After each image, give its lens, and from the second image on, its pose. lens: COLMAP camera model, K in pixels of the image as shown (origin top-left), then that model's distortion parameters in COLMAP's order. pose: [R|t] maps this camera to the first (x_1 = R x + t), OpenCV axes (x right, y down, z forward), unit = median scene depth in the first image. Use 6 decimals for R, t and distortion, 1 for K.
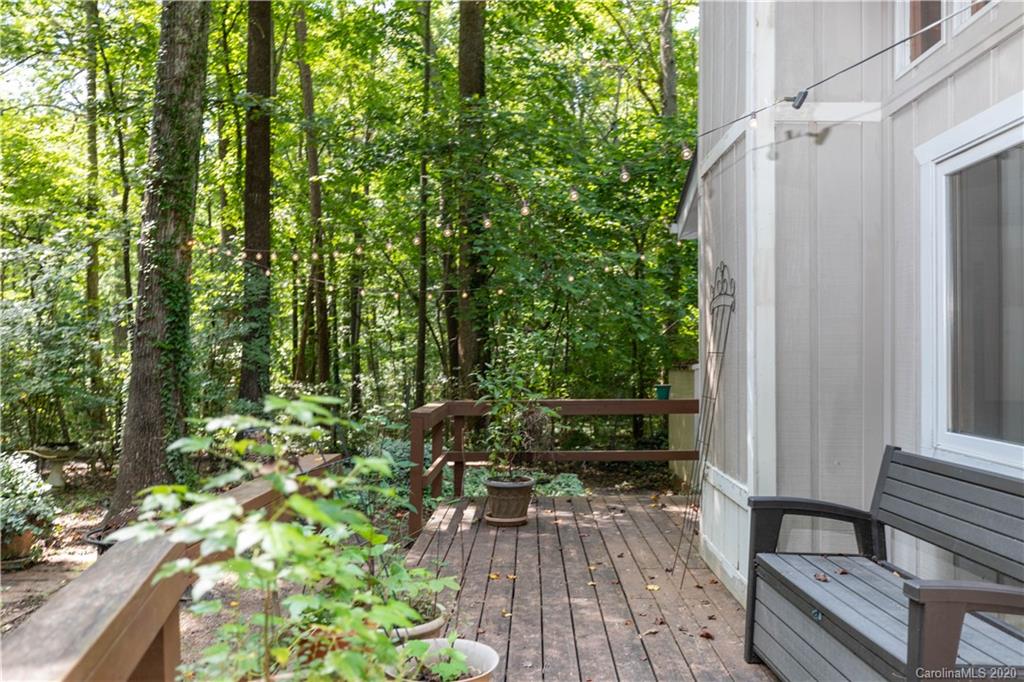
lens RADIAL K [[813.2, 0, 512.4], [0, 813.2, 319.6], [0, 0, 1]] dist [0.000974, 0.000802]
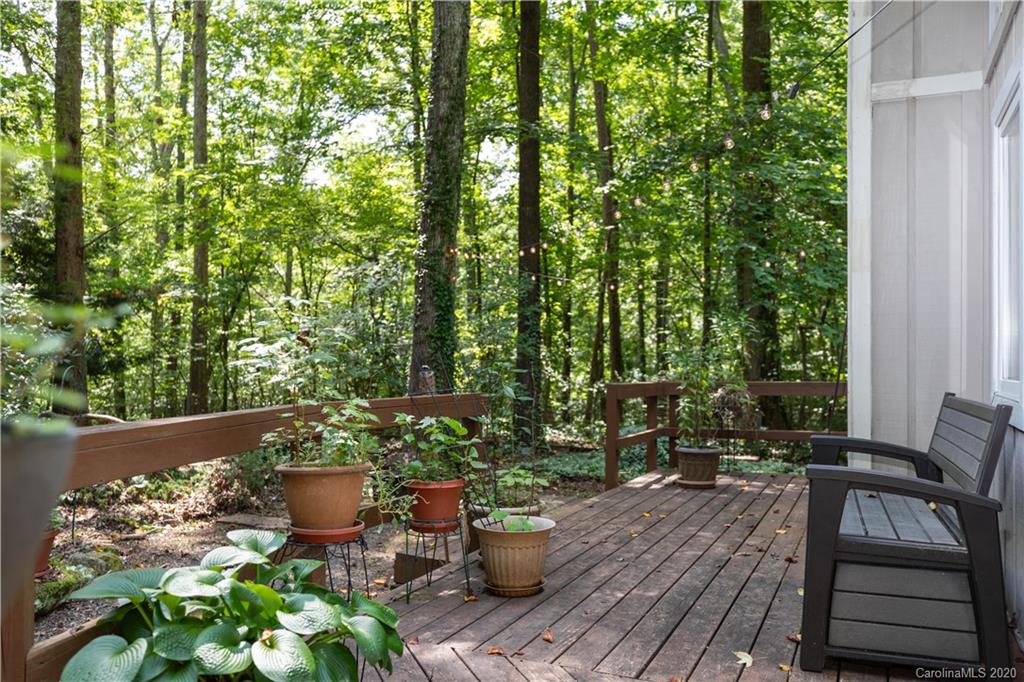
lens RADIAL K [[844.8, 0, 512.0], [0, 844.8, 341.0], [0, 0, 1]] dist [0.001980, 0.004775]
pose [[0.916244, -0.010923, -0.400473, 0.199843], [0.014026, 0.999890, 0.004818, 0.037970], [0.400376, -0.010031, 0.916296, -0.136570]]
